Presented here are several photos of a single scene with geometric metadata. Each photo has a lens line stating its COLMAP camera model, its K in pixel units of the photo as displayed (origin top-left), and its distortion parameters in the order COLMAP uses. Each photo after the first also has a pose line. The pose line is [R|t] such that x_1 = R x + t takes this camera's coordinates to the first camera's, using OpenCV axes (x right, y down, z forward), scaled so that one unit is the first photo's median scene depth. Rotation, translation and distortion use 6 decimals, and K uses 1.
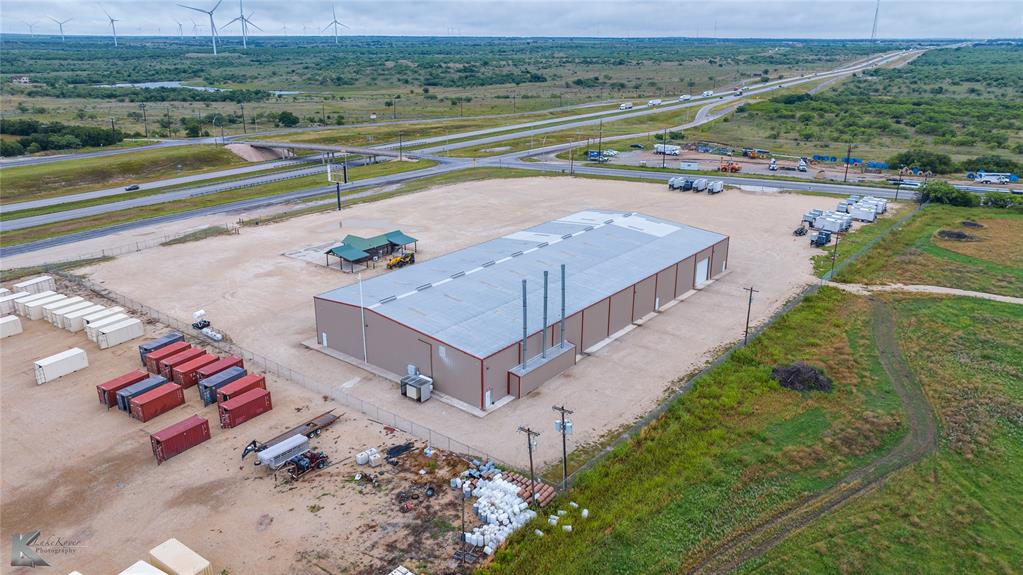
lens RADIAL K [[730.7, 0, 504.0], [0, 730.7, 294.0], [0, 0, 1]] dist [-0.025274, 0.021676]
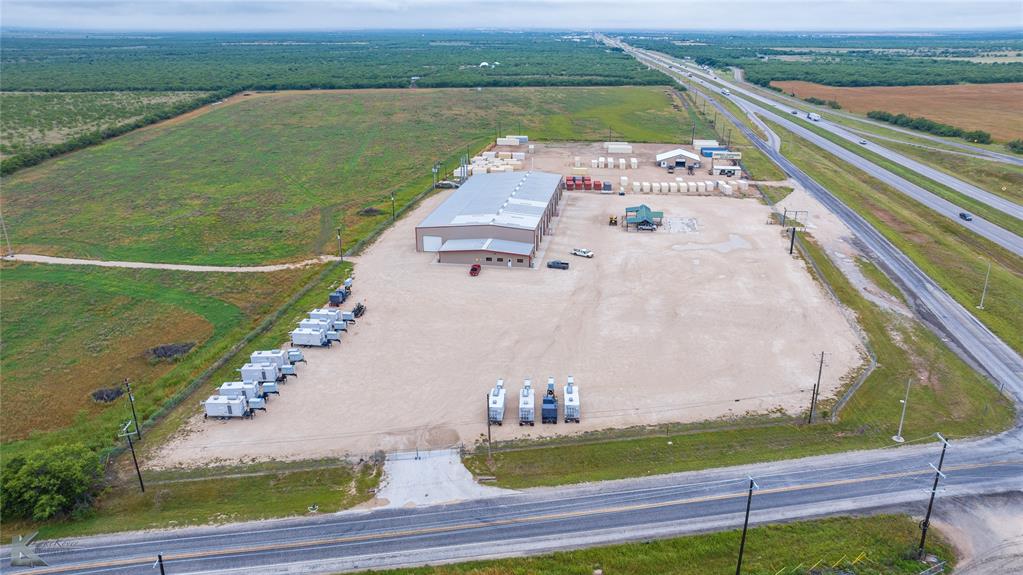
lens RADIAL K [[730.7, 0, 515.8], [0, 730.7, 284.4], [0, 0, 1]] dist [-0.025274, 0.021676]
pose [[-0.868017, 0.165910, -0.467995, 0.963469], [-0.168972, 0.787571, 0.592605, -1.006740], [0.466898, 0.593470, -0.655591, 2.451329]]
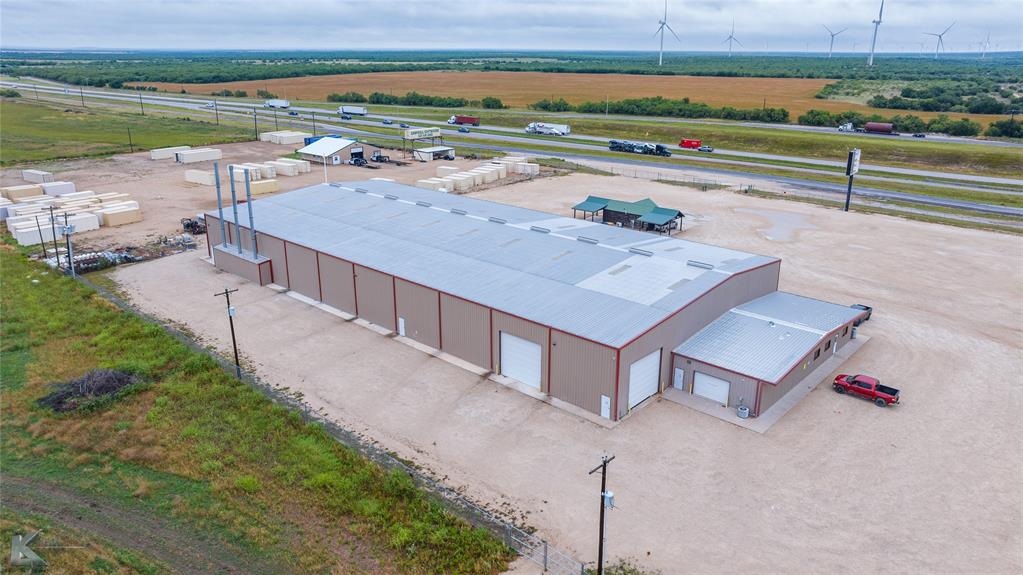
lens RADIAL K [[730.7, 0, 525.9], [0, 730.7, 267.3], [0, 0, 1]] dist [-0.025274, 0.021676]
pose [[-0.047547, 0.288381, -0.956335, 0.838690], [-0.340030, 0.895563, 0.286961, -0.267623], [0.939212, 0.338826, 0.055477, 1.082903]]
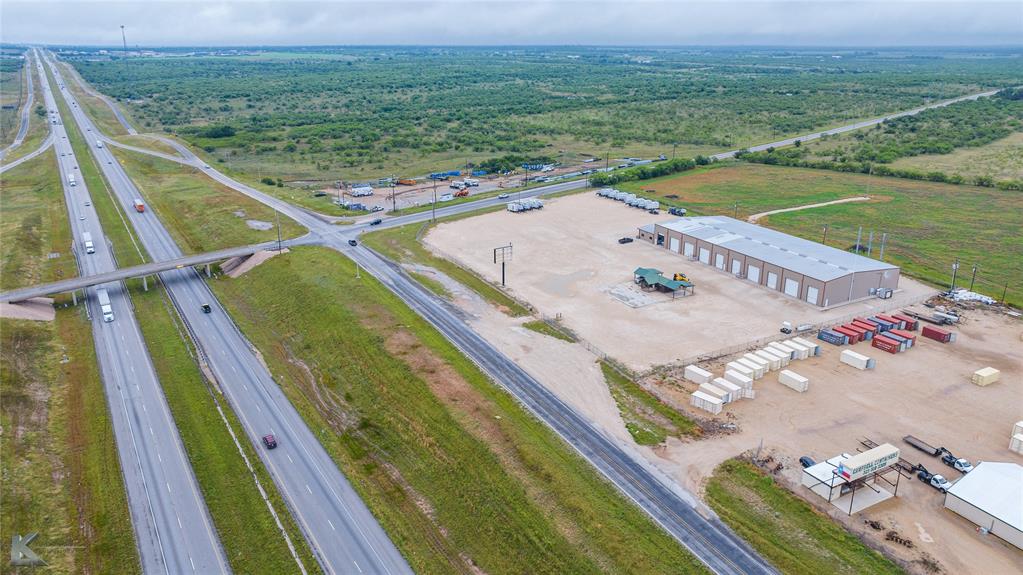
lens RADIAL K [[730.7, 0, 519.0], [0, 730.7, 266.5], [0, 0, 1]] dist [-0.025274, 0.021676]
pose [[0.390699, -0.277812, 0.877596, -1.953561], [0.310585, 0.937250, 0.158426, -0.510026], [-0.866540, 0.210671, 0.452467, 0.739345]]
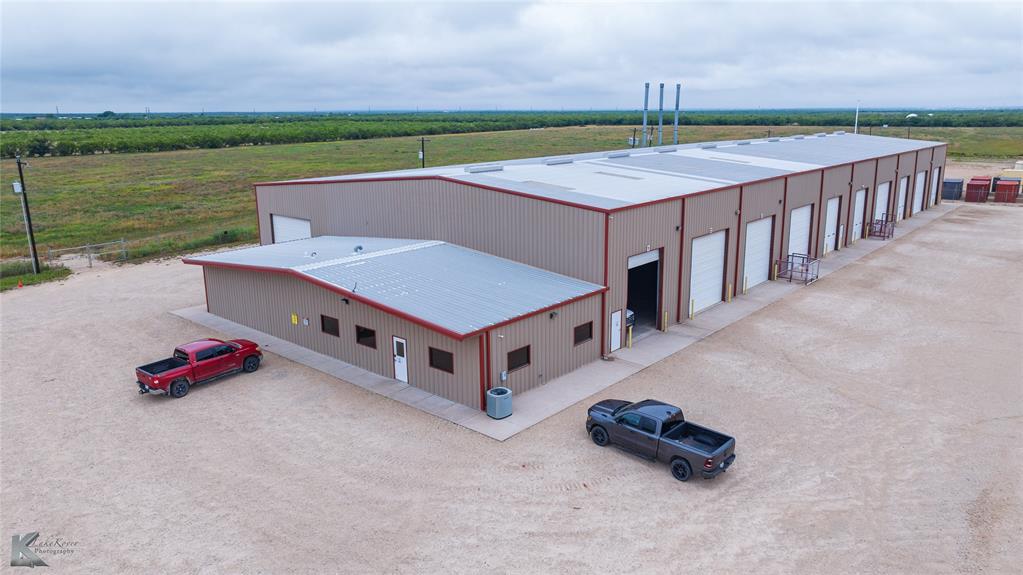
lens RADIAL K [[730.7, 0, 512.6], [0, 730.7, 279.8], [0, 0, 1]] dist [-0.025274, 0.021676]
pose [[-0.999219, -0.004144, 0.039295, 0.183679], [0.017879, 0.839447, 0.543147, -0.292951], [-0.035237, 0.543425, -0.838718, 1.609883]]
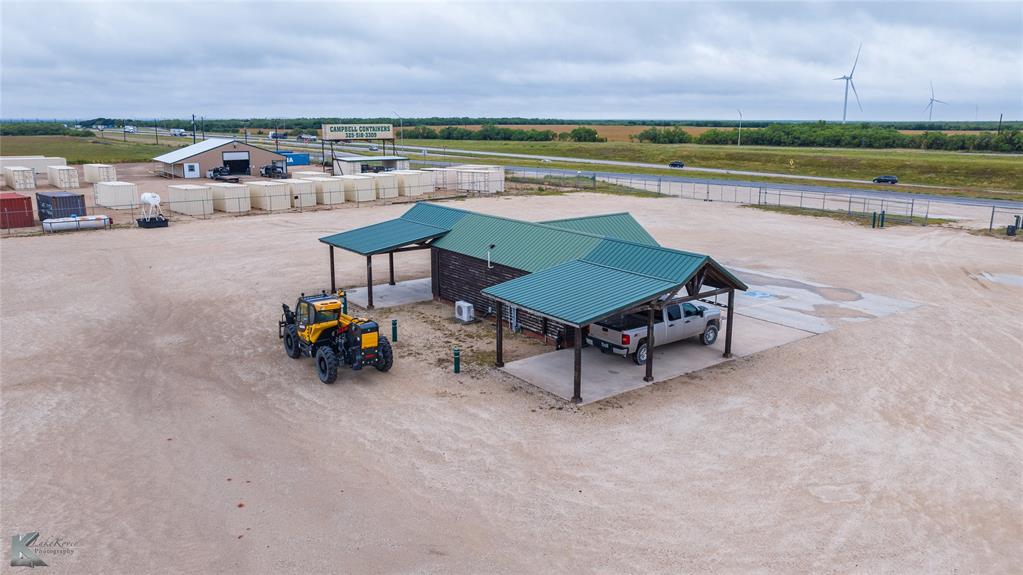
lens RADIAL K [[758.8, 0, 520.4], [0, 758.8, 288.2], [0, 0, 1]] dist [-0.022356, 0.009714]
pose [[-0.269714, 0.211428, -0.939443, 0.018566], [-0.325106, 0.898320, 0.295511, -0.152030], [0.906400, 0.385121, -0.173553, 1.311863]]
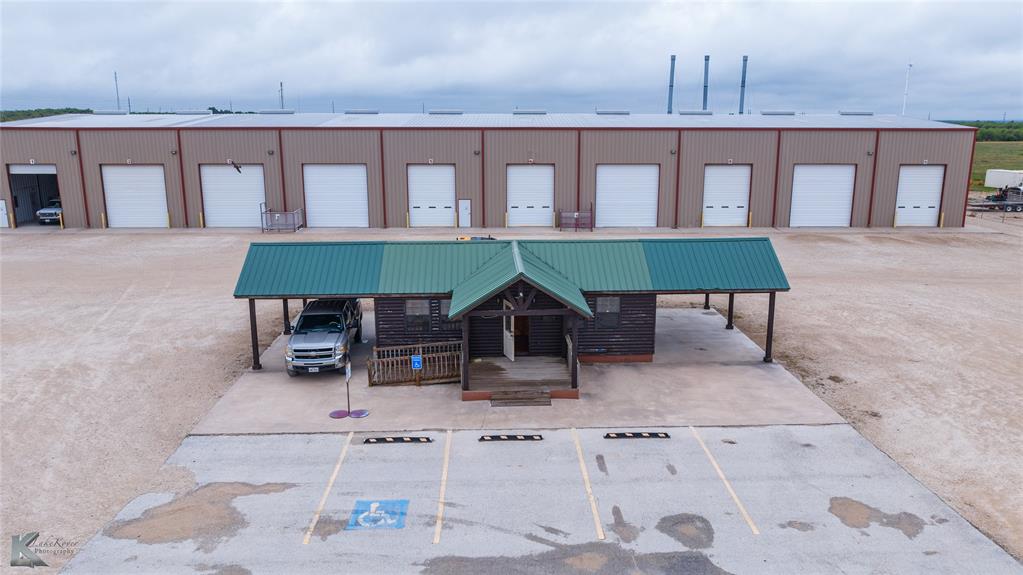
lens RADIAL K [[730.7, 0, 517.6], [0, 730.7, 277.1], [0, 0, 1]] dist [-0.025274, 0.021676]
pose [[-0.639335, -0.168303, 0.750283, -0.405872], [0.254527, 0.874423, 0.413039, -0.176628], [-0.725580, 0.455037, -0.516211, 1.378108]]
